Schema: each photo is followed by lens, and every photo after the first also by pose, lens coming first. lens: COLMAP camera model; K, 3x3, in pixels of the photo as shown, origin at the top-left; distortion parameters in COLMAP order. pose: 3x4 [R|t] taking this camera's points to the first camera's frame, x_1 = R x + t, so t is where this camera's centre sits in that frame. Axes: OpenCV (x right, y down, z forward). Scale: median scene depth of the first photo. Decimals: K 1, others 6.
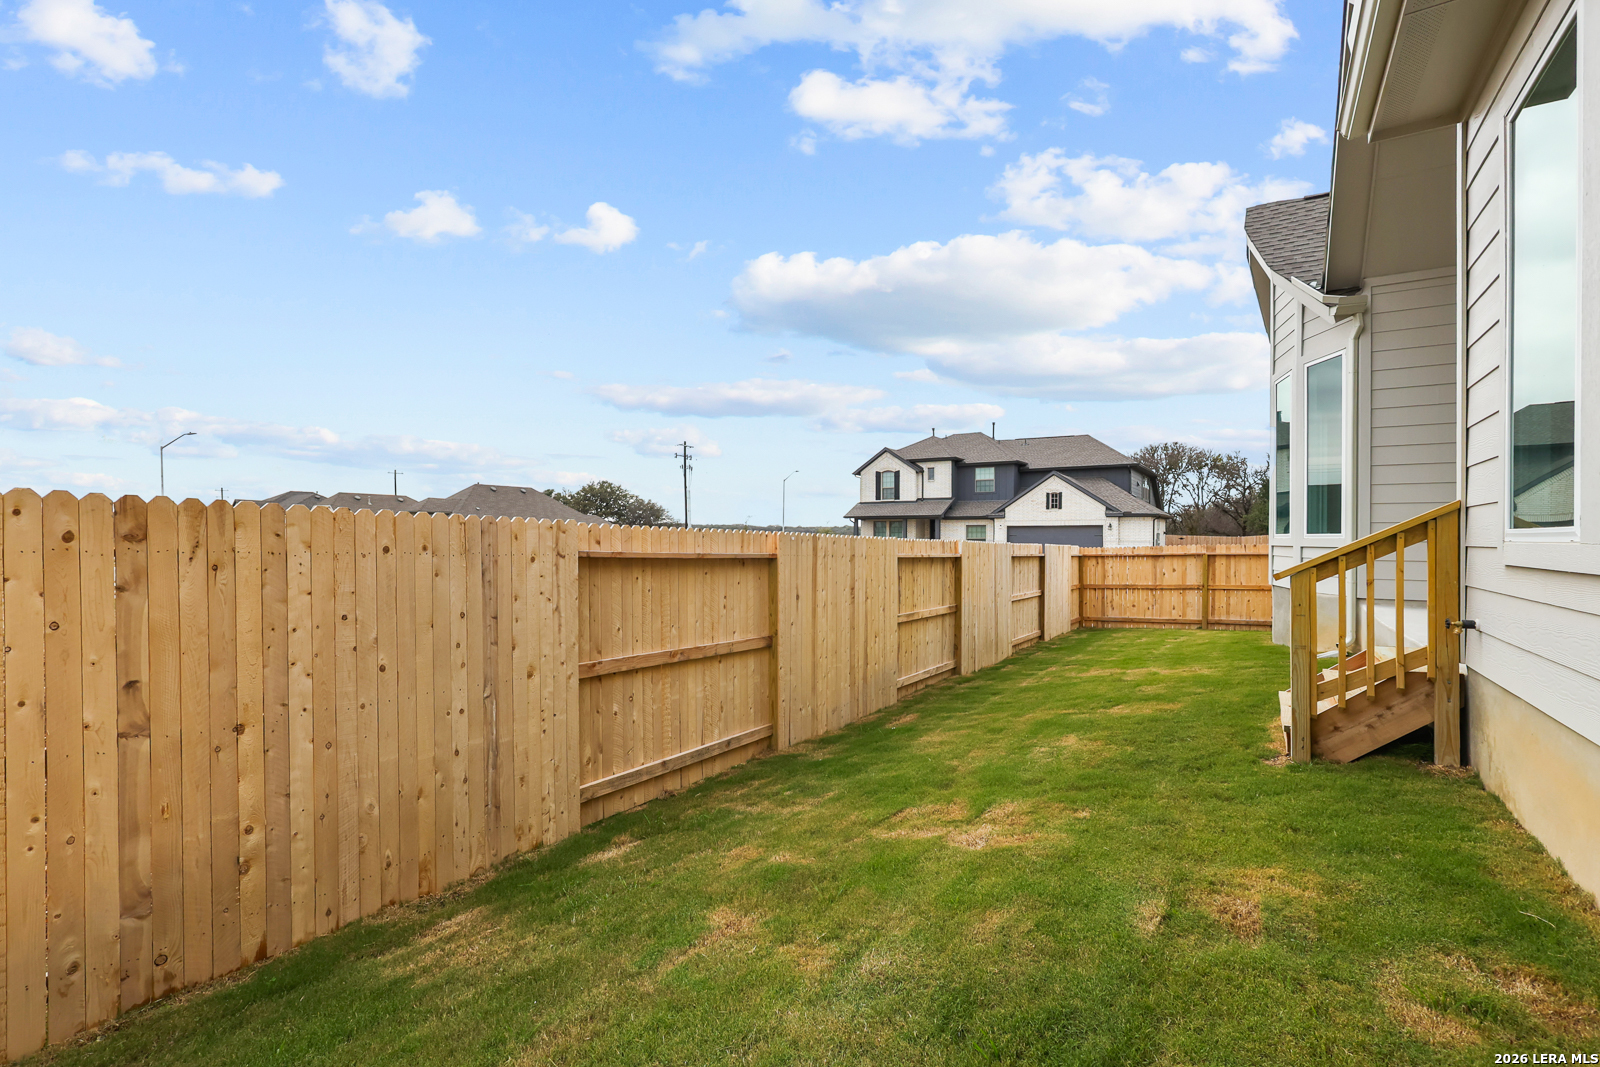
lens RADIAL K [[740.2, 0, 806.8], [0, 740.2, 540.7], [0, 0, 1]] dist [-0.002754, 0.000388]
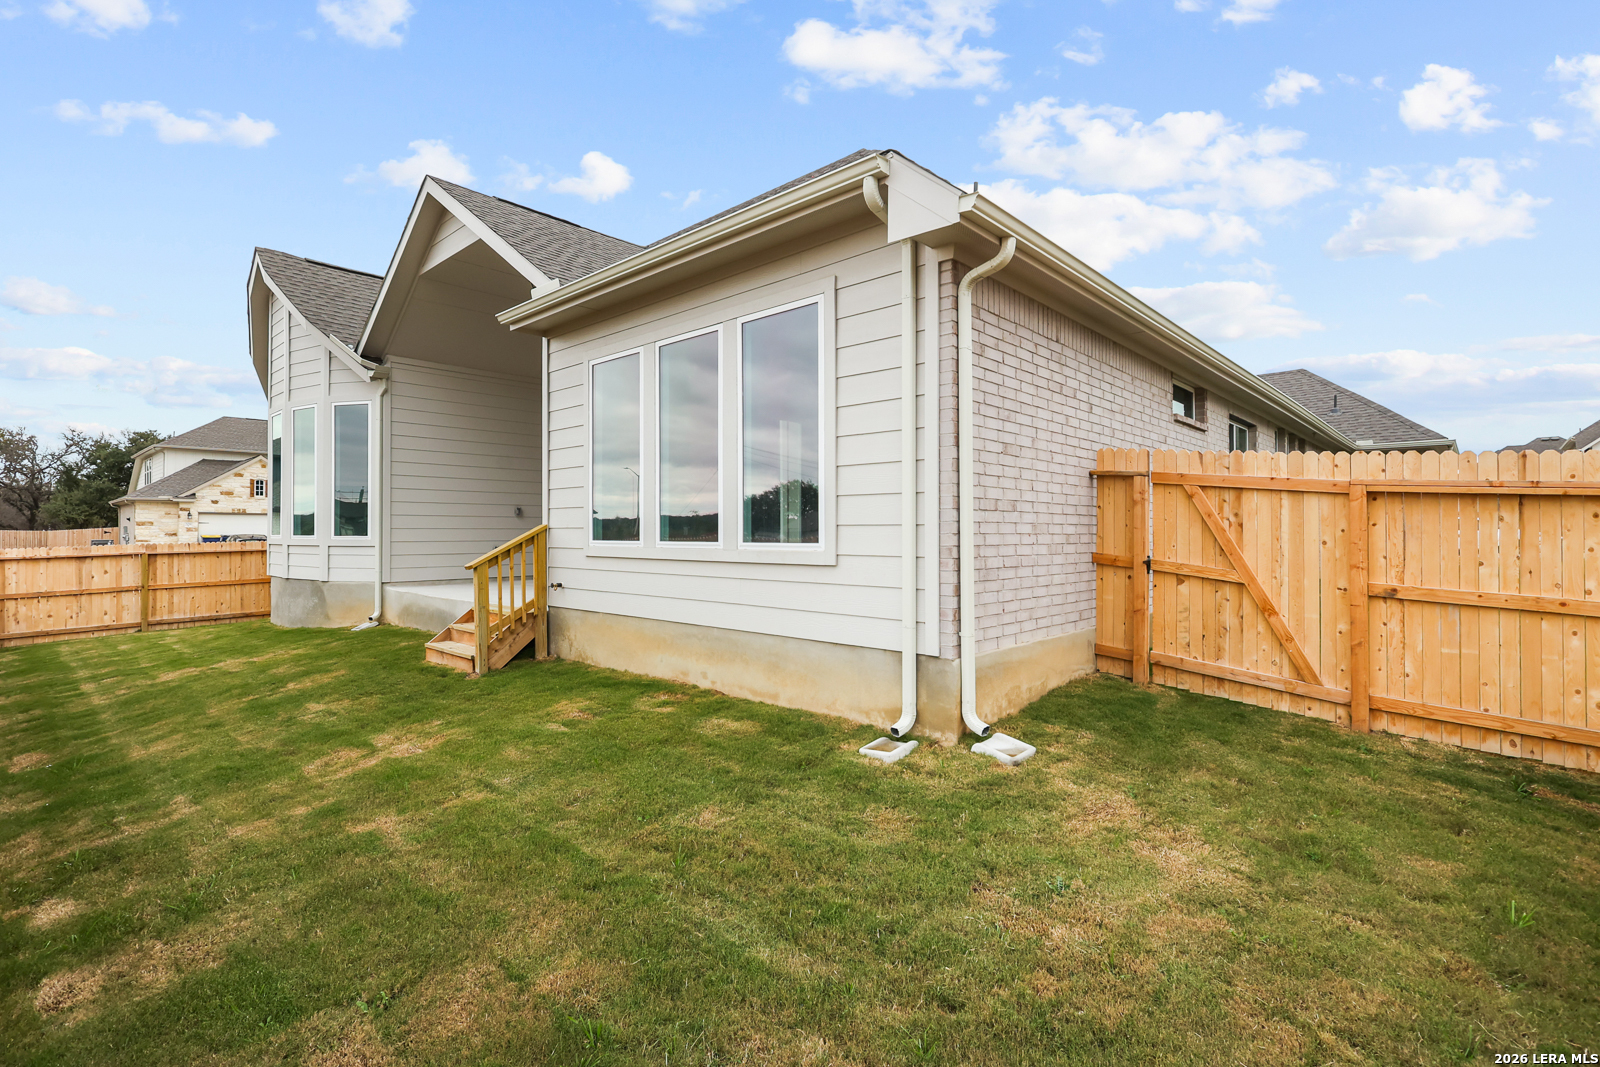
lens RADIAL K [[740.2, 0, 806.8], [0, 740.2, 540.7], [0, 0, 1]] dist [-0.002754, 0.000388]
pose [[0.166328, -0.011911, 0.985999, -0.496809], [0.000588, 0.999928, 0.011980, -0.017857], [-0.986070, -0.001412, 0.166323, -0.019945]]
